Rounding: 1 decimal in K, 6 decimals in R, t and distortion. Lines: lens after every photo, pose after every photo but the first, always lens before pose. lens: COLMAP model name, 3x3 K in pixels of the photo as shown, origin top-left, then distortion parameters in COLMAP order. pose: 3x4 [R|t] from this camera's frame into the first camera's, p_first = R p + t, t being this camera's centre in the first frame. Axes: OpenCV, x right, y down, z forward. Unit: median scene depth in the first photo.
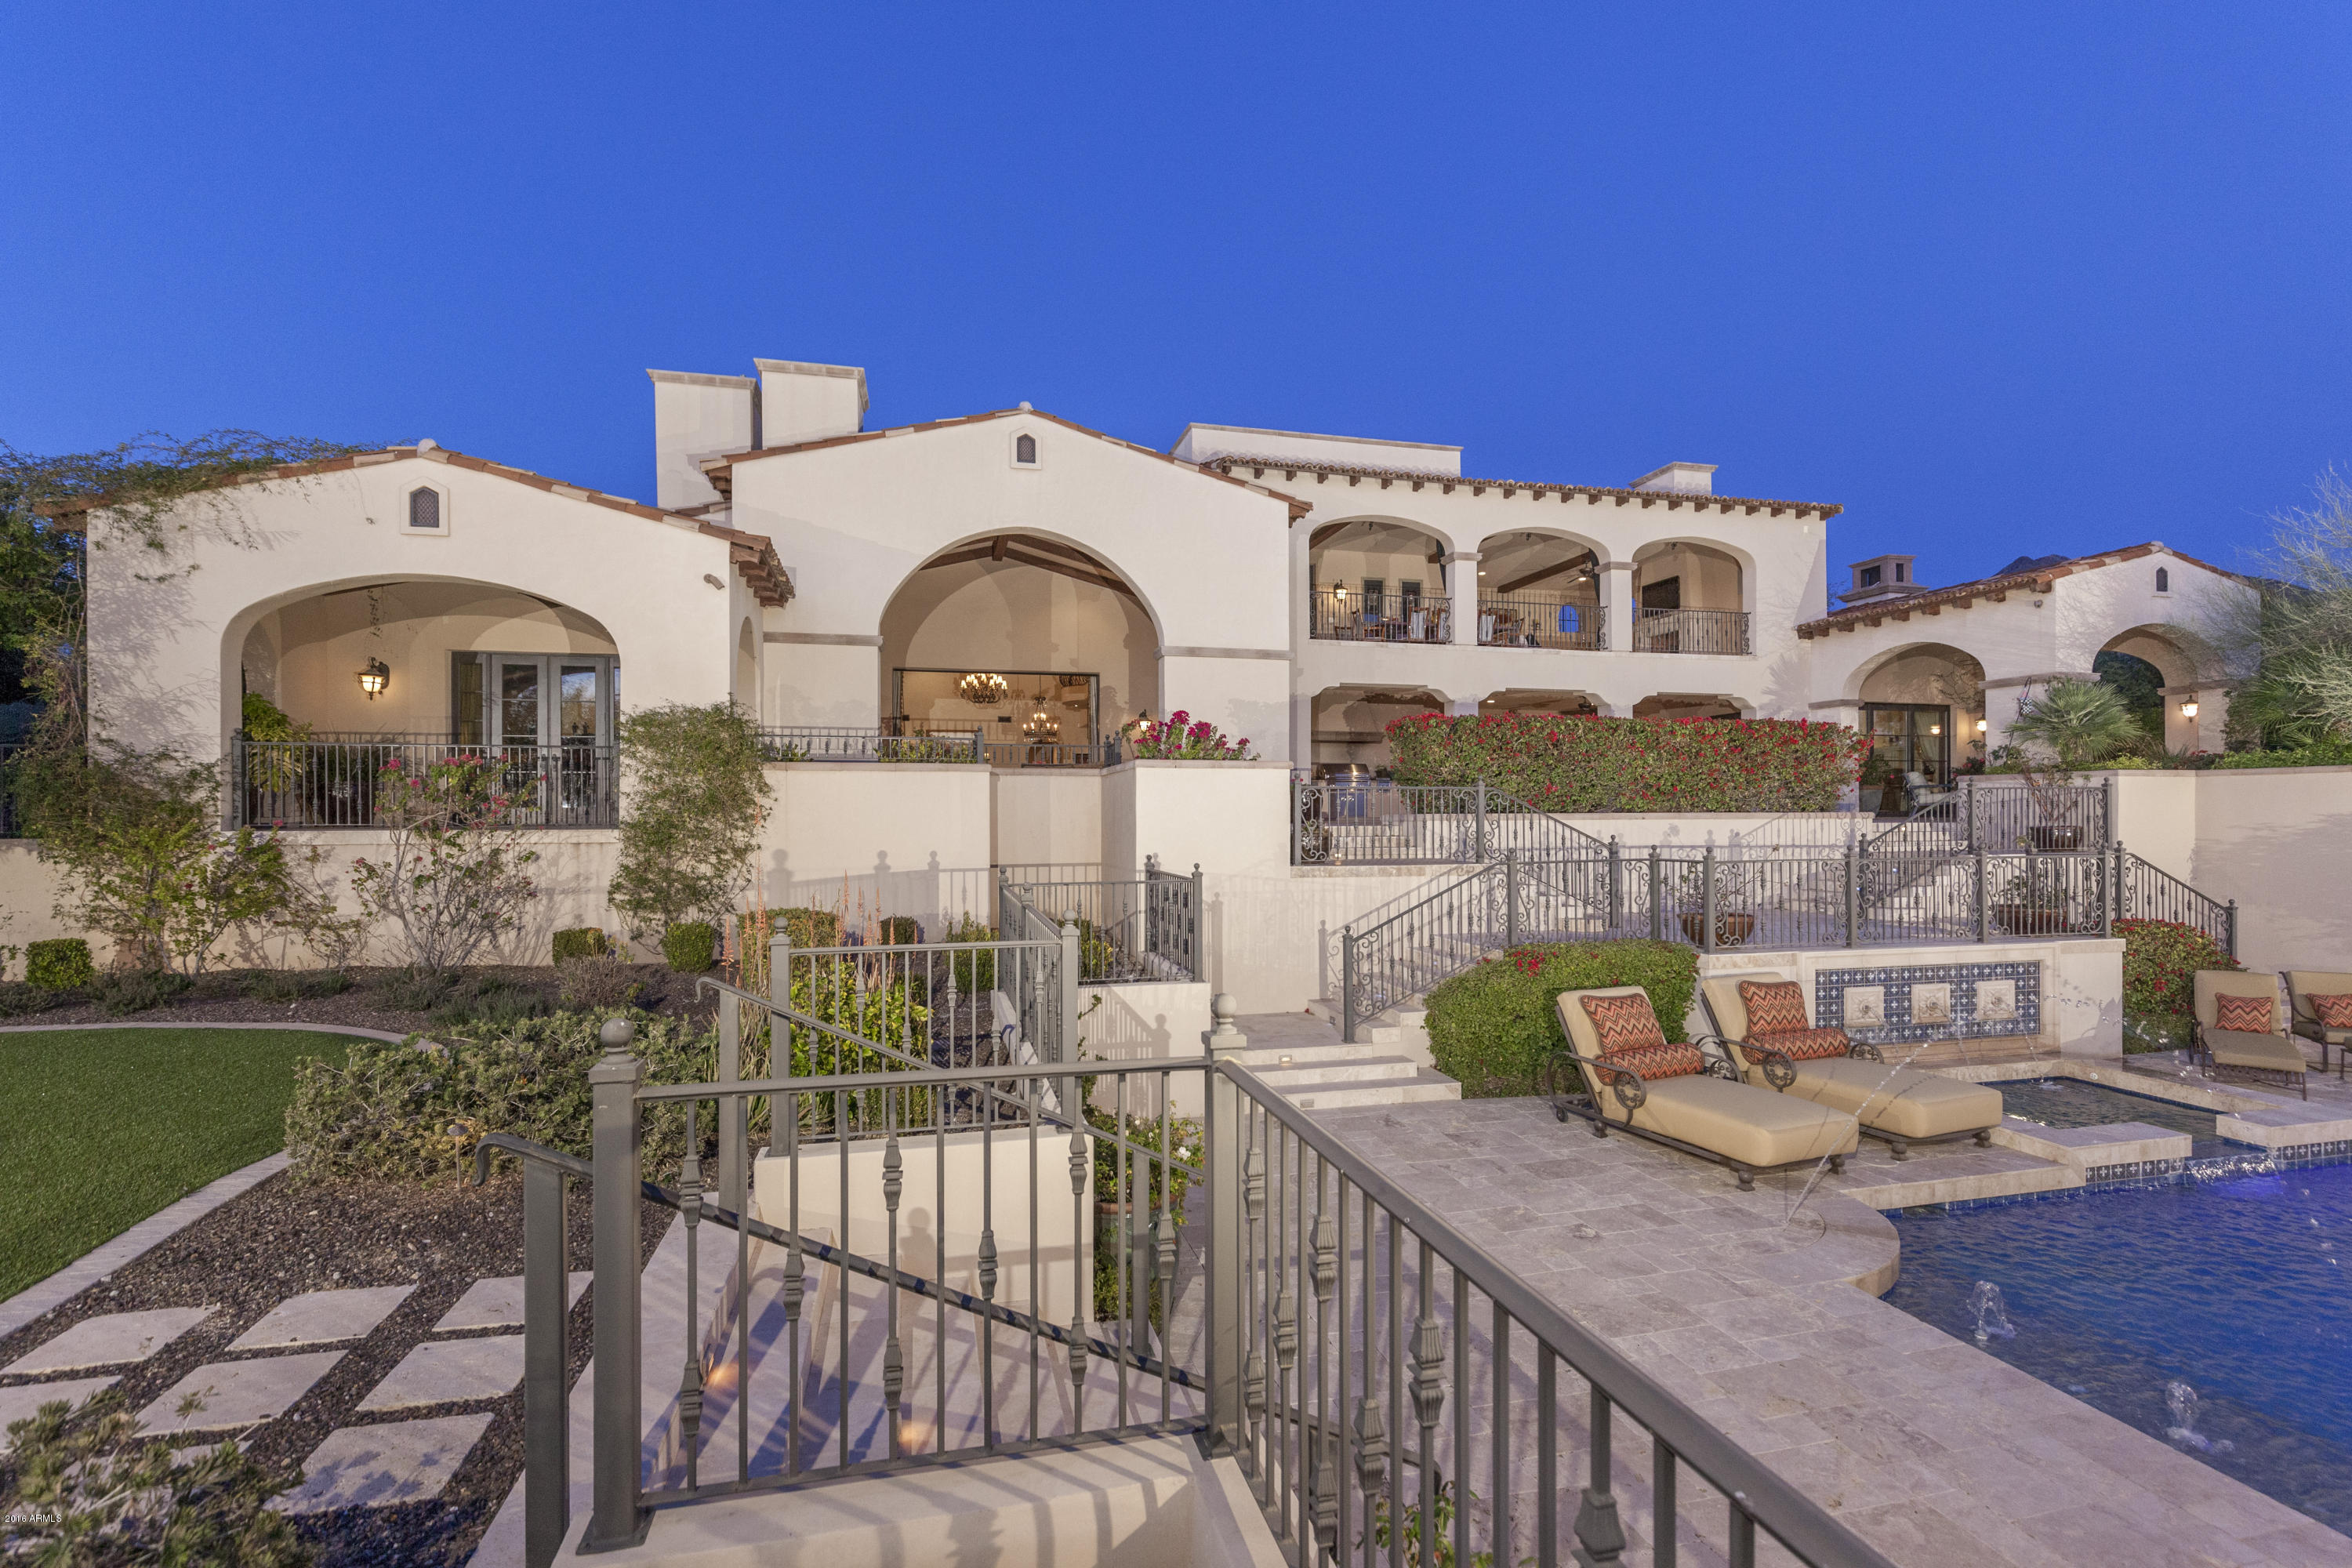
lens RADIAL K [[1032.7, 0, 1204.9], [0, 1032.7, 816.8], [0, 0, 1]] dist [0.001819, -0.000101]
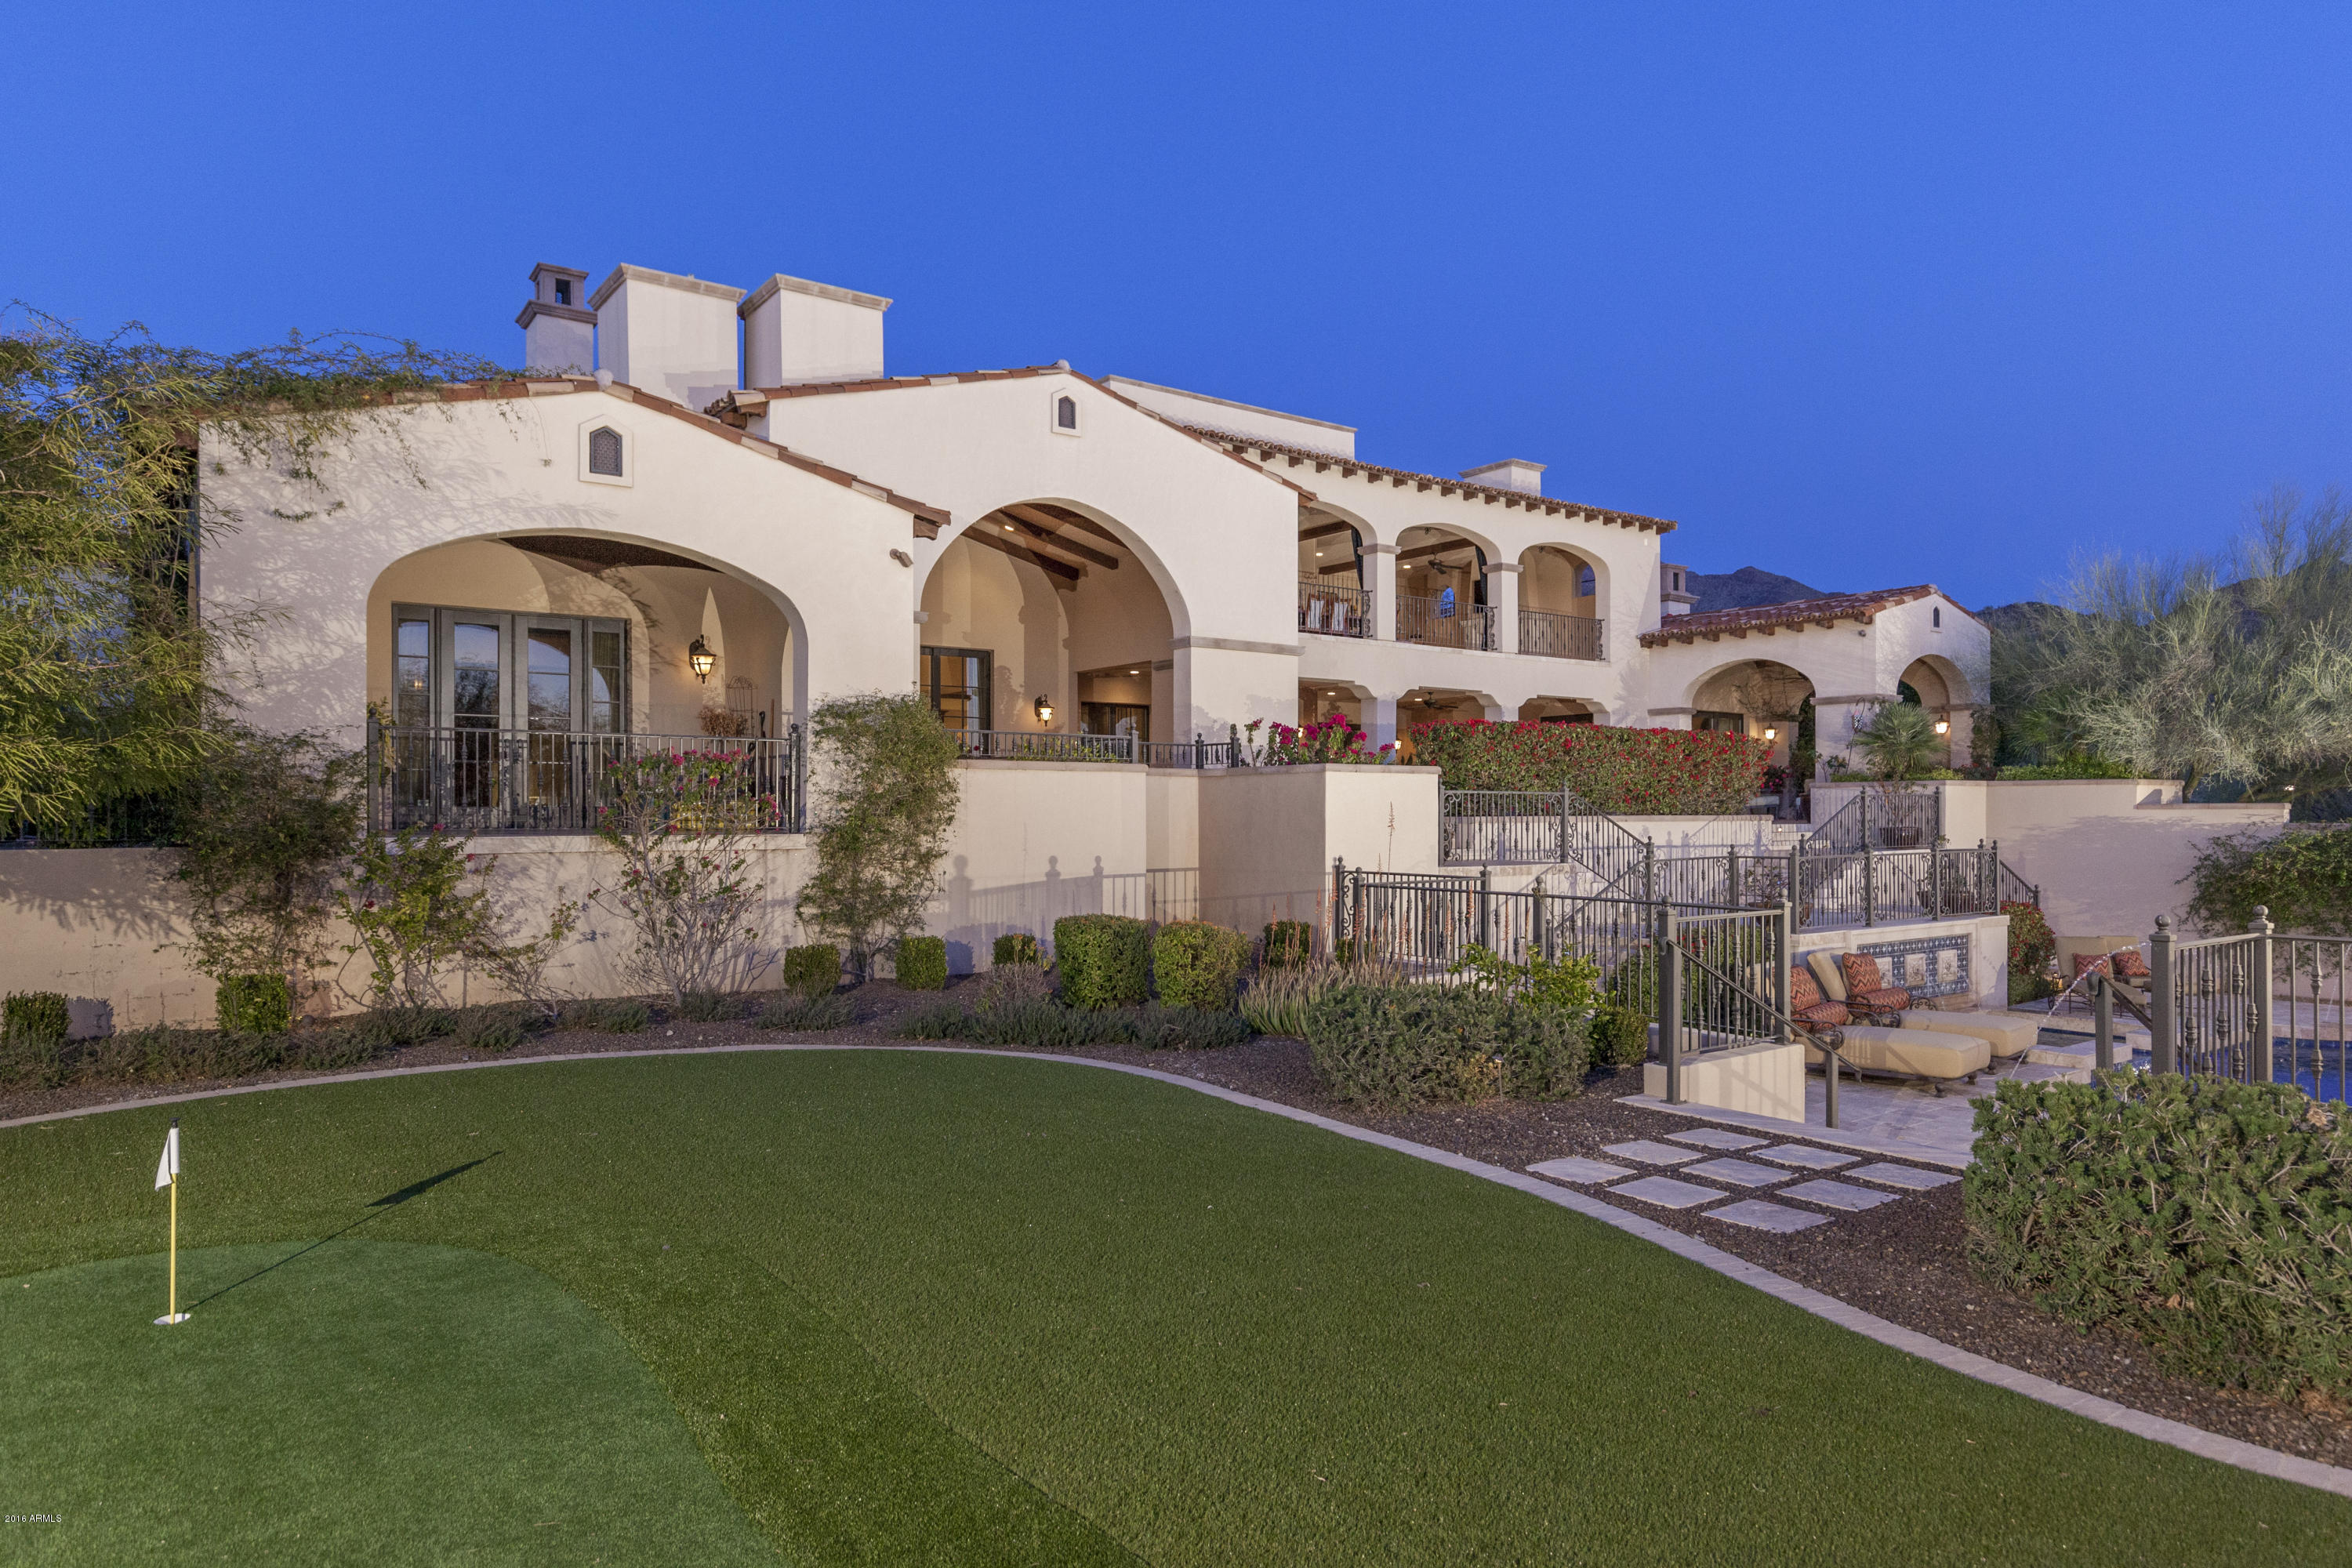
lens RADIAL K [[1331.7, 0, 1196.1], [0, 1331.7, 816.4], [0, 0, 1]] dist [0.000681, -0.003295]
pose [[0.932262, 0.000911, 0.361782, -0.530647], [-0.000384, 0.999999, -0.001527, -0.000707], [-0.361783, 0.001284, 0.932261, -0.138522]]
